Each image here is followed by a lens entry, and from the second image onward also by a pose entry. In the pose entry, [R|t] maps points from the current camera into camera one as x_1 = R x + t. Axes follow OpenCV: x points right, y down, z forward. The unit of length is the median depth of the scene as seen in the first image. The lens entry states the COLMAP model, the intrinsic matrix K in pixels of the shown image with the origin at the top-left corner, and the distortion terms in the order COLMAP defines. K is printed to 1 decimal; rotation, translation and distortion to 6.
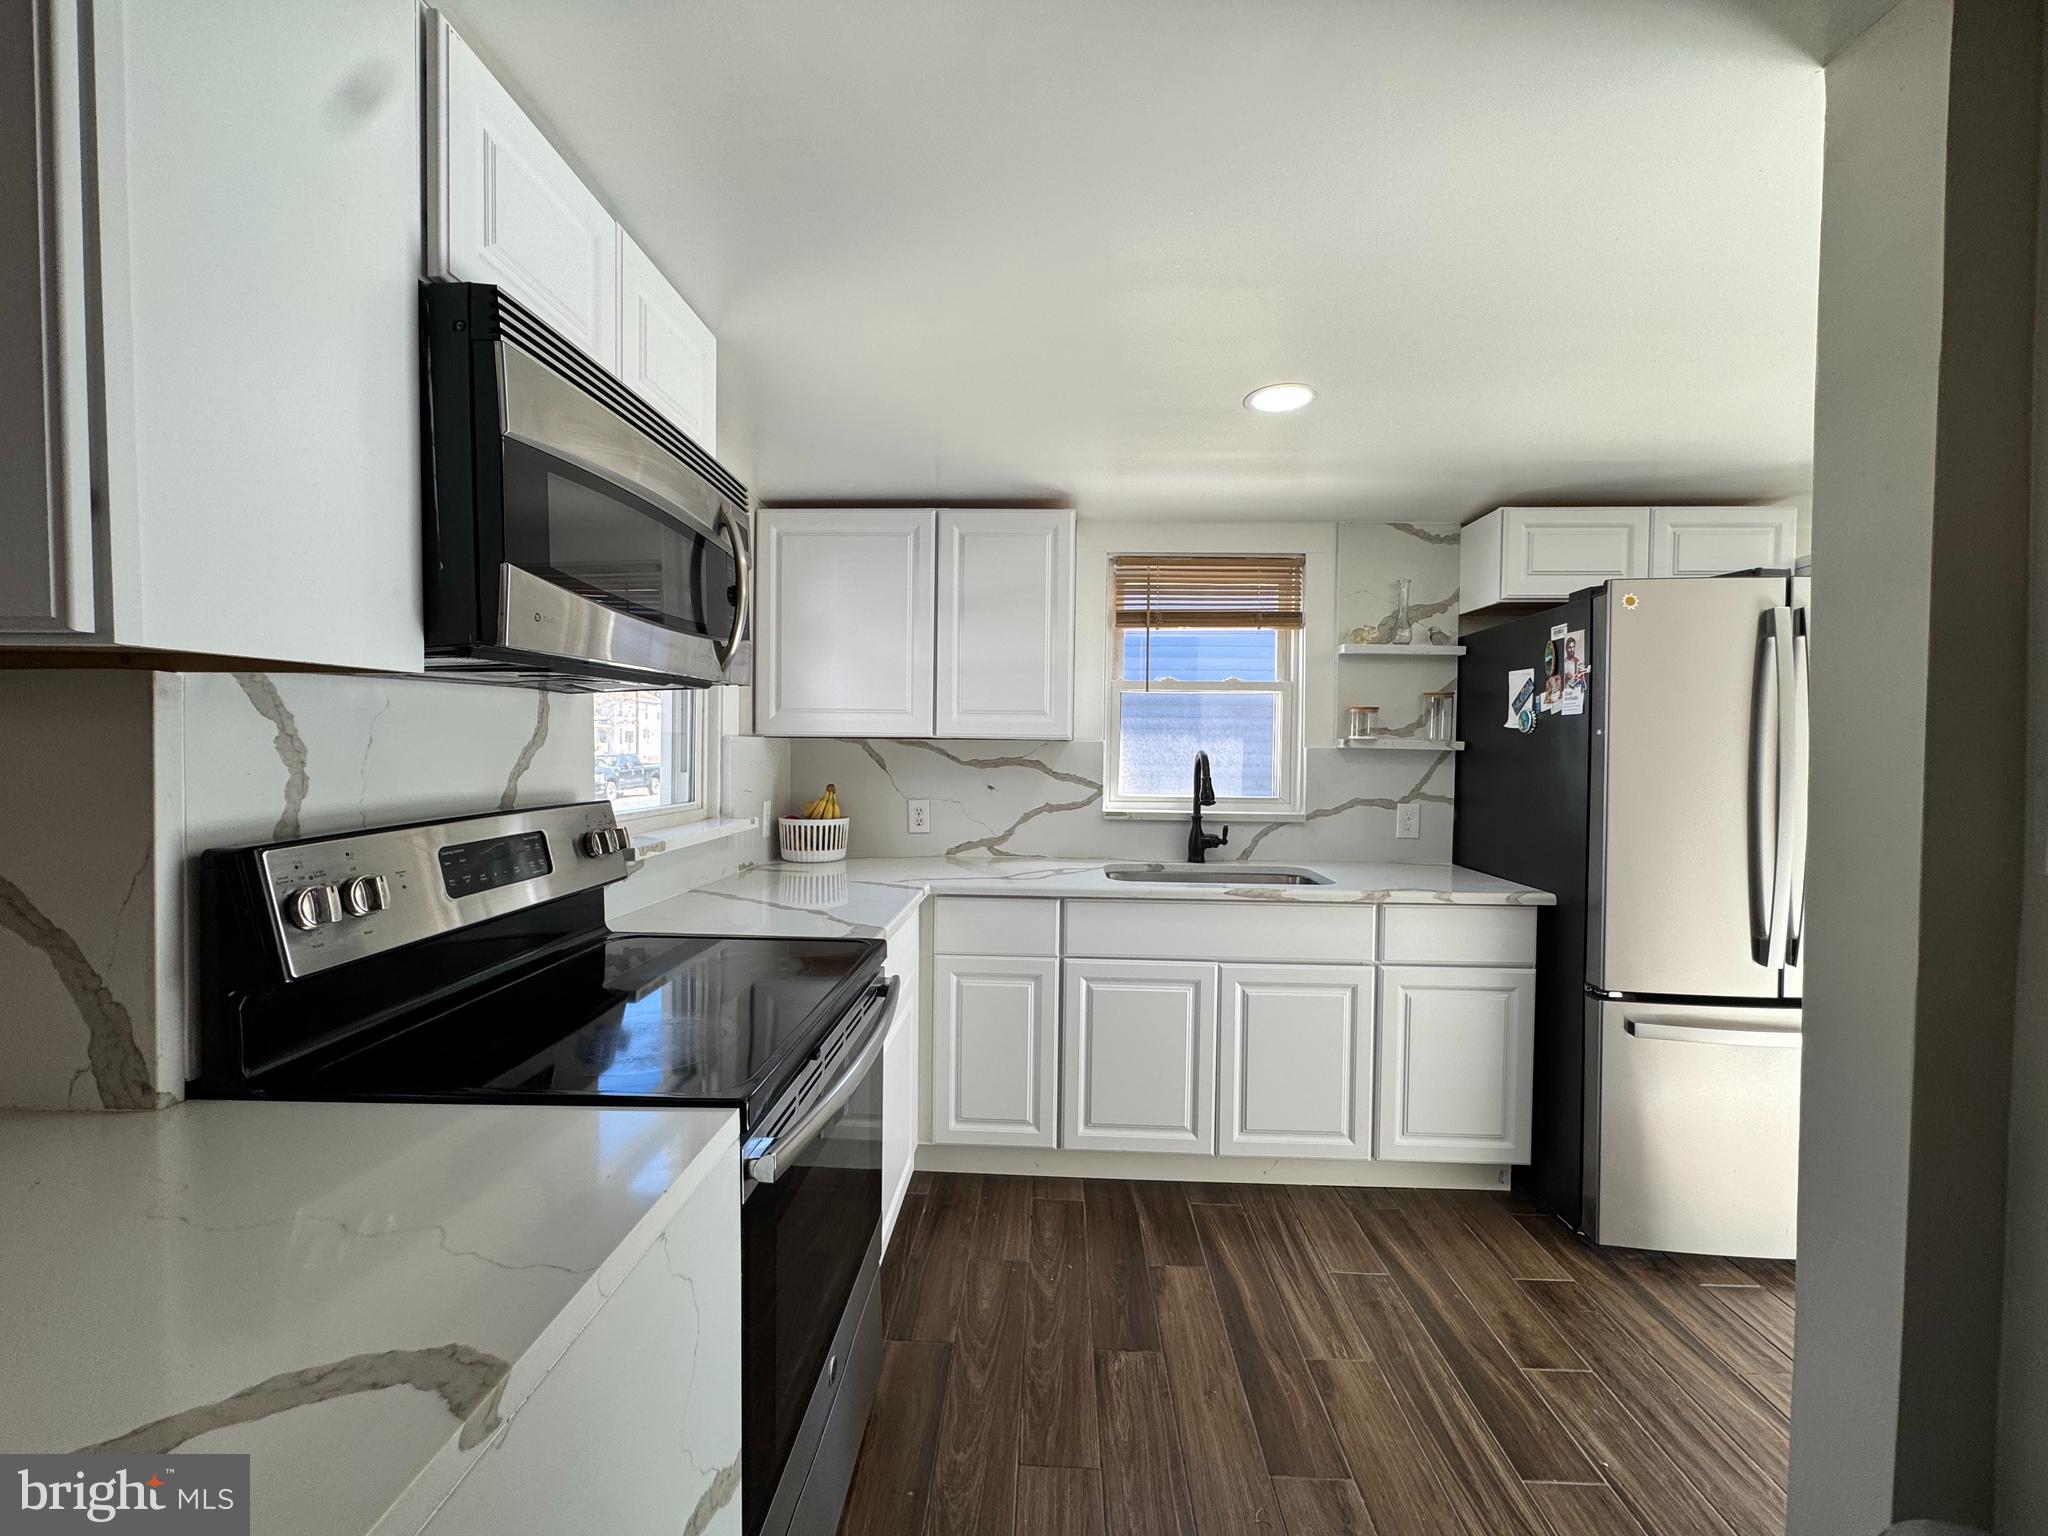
lens RADIAL K [[825.8, 0, 1025.0], [0, 825.8, 764.2], [0, 0, 1]] dist [0.002886, 0.000727]
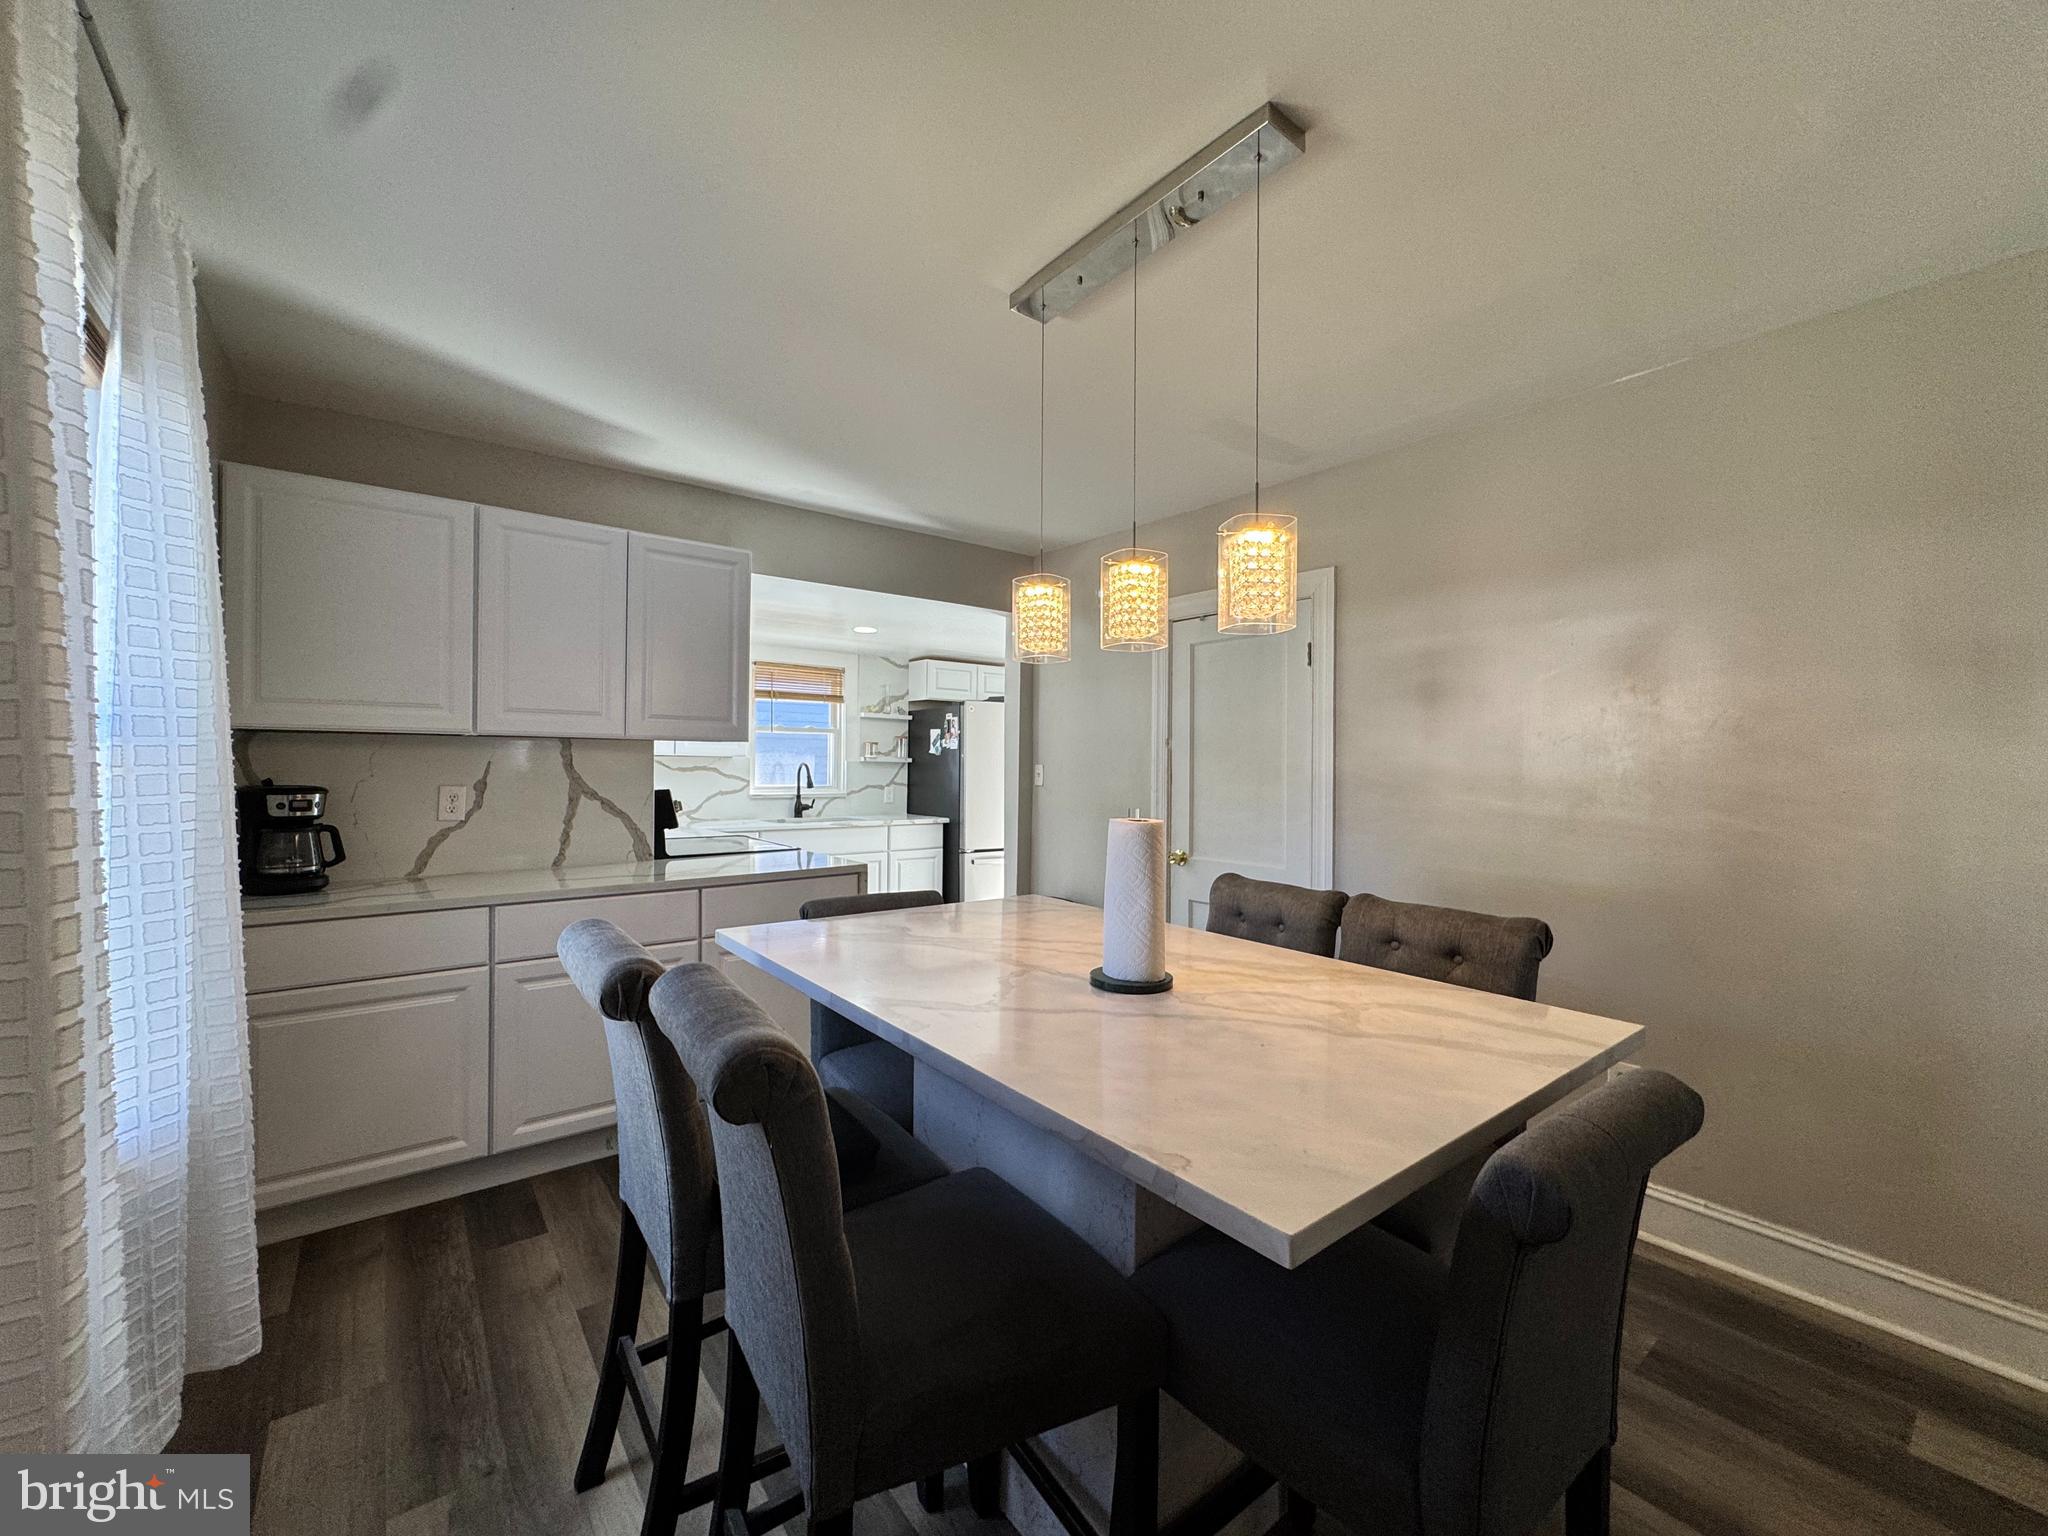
lens RADIAL K [[825.8, 0, 1029.5], [0, 825.8, 764.0], [0, 0, 1]] dist [0.002886, 0.000727]
pose [[0.759860, -0.001551, 0.650085, -0.710297], [0.010469, 0.999897, -0.009852, 0.013893], [-0.650003, 0.014292, 0.759798, -0.947546]]
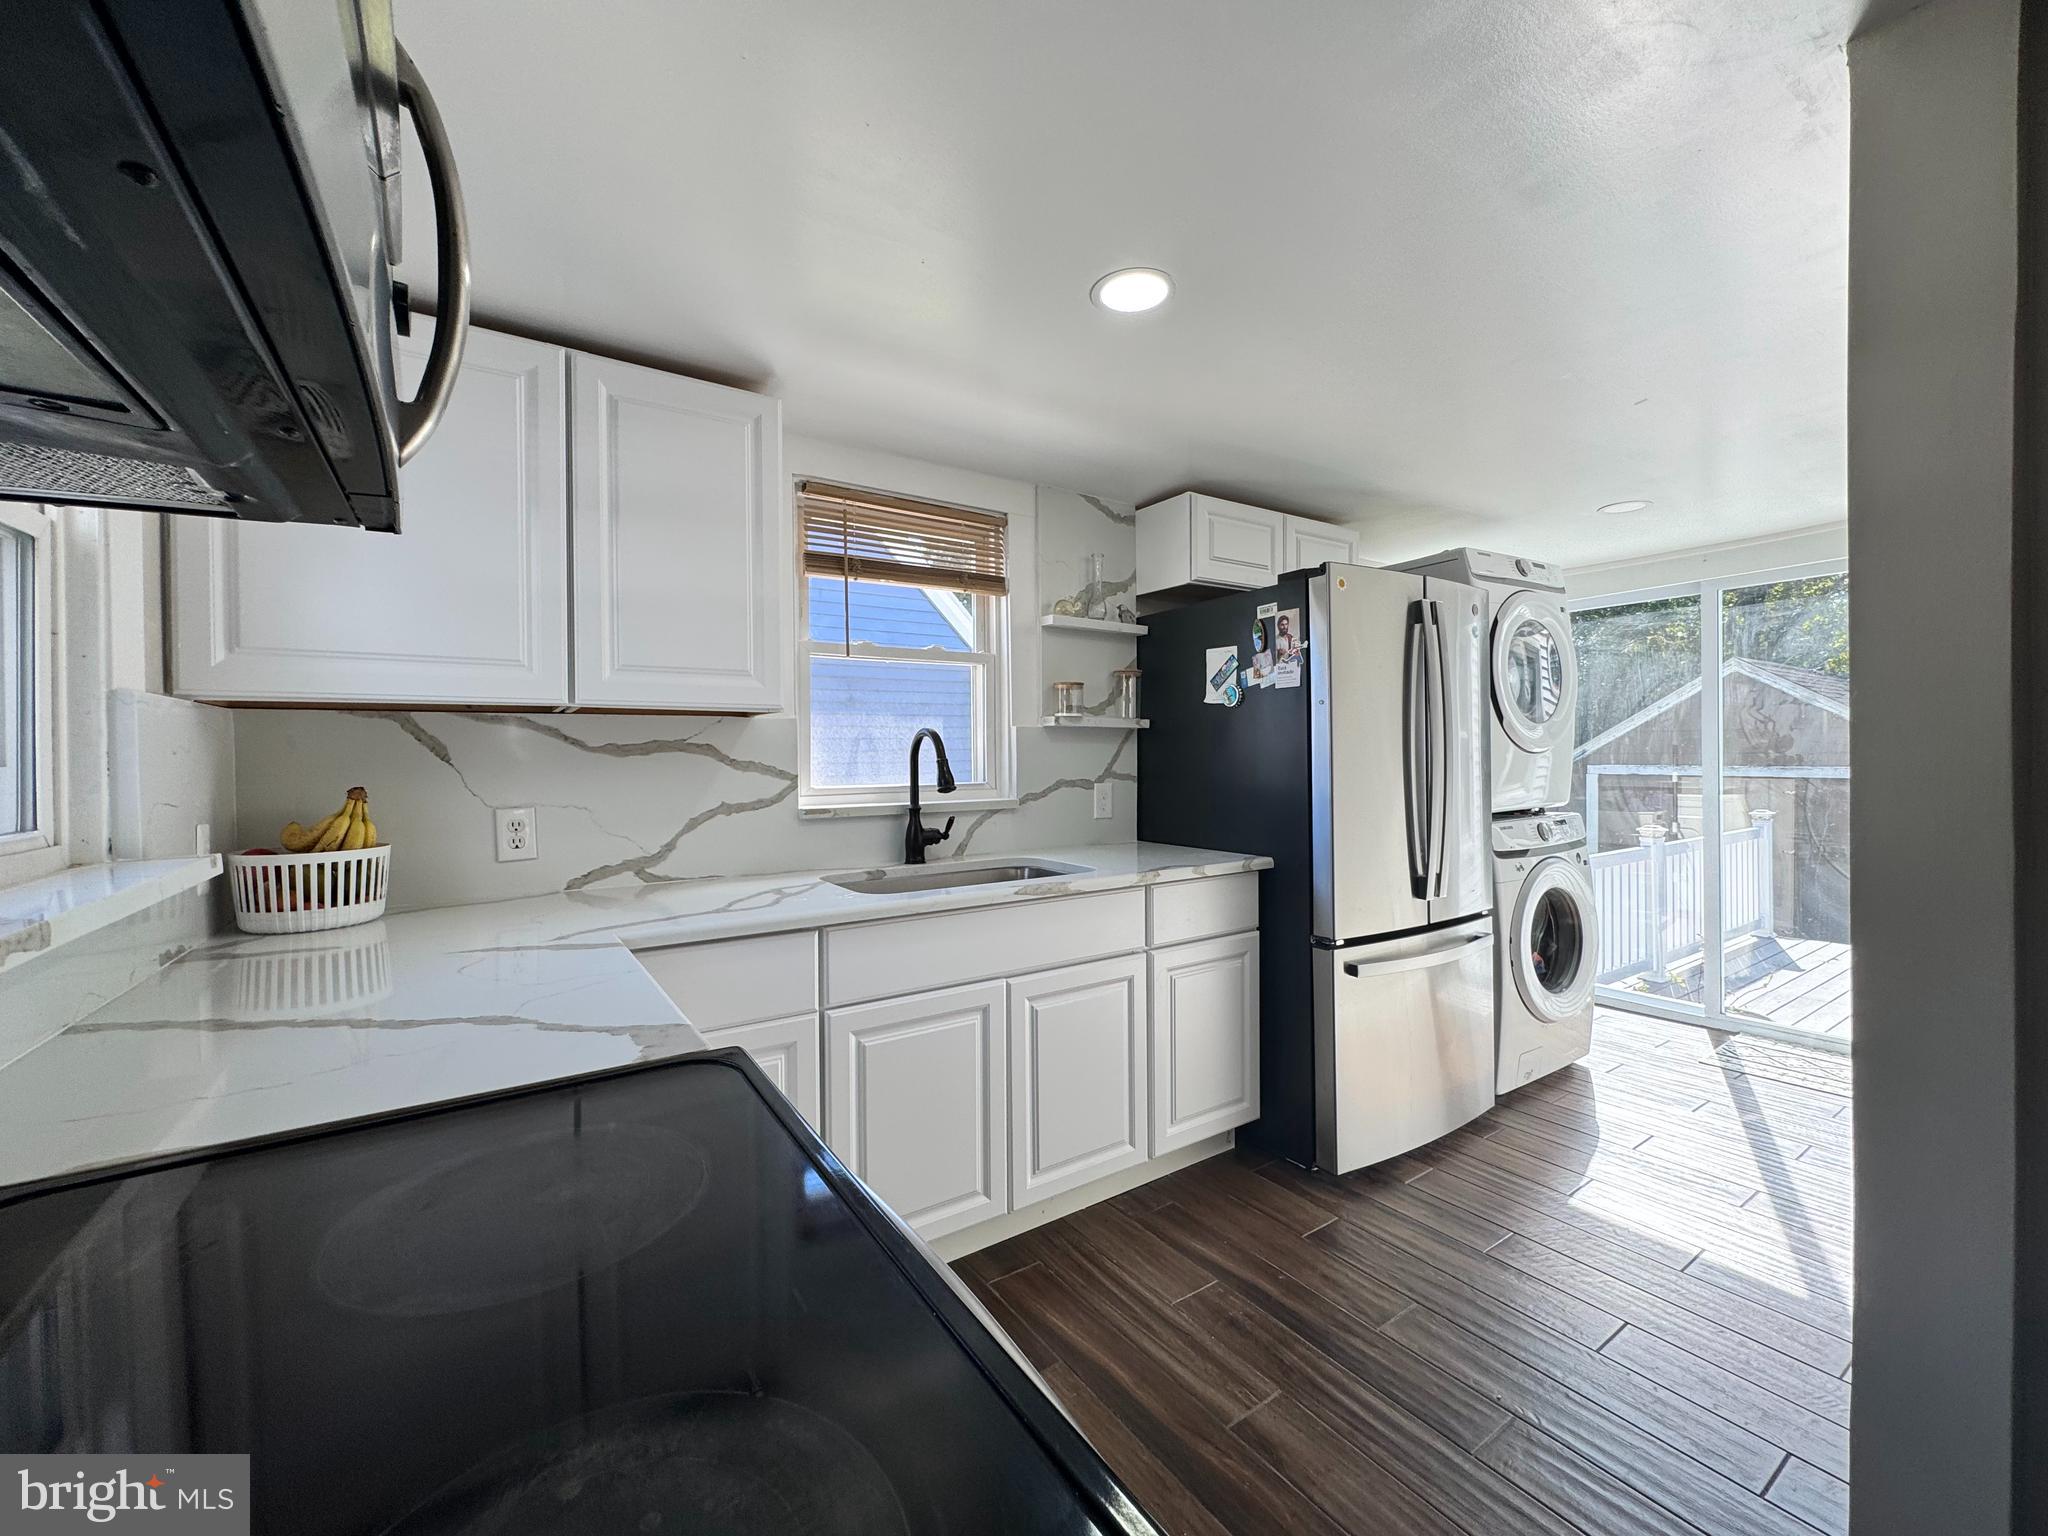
lens RADIAL K [[825.8, 0, 1024.3], [0, 825.8, 763.8], [0, 0, 1]] dist [0.002886, 0.000727]
pose [[0.809429, -0.025940, 0.586645, -0.199401], [0.030668, 0.999528, 0.001882, 0.021437], [-0.586417, 0.016468, 0.809842, 0.276035]]
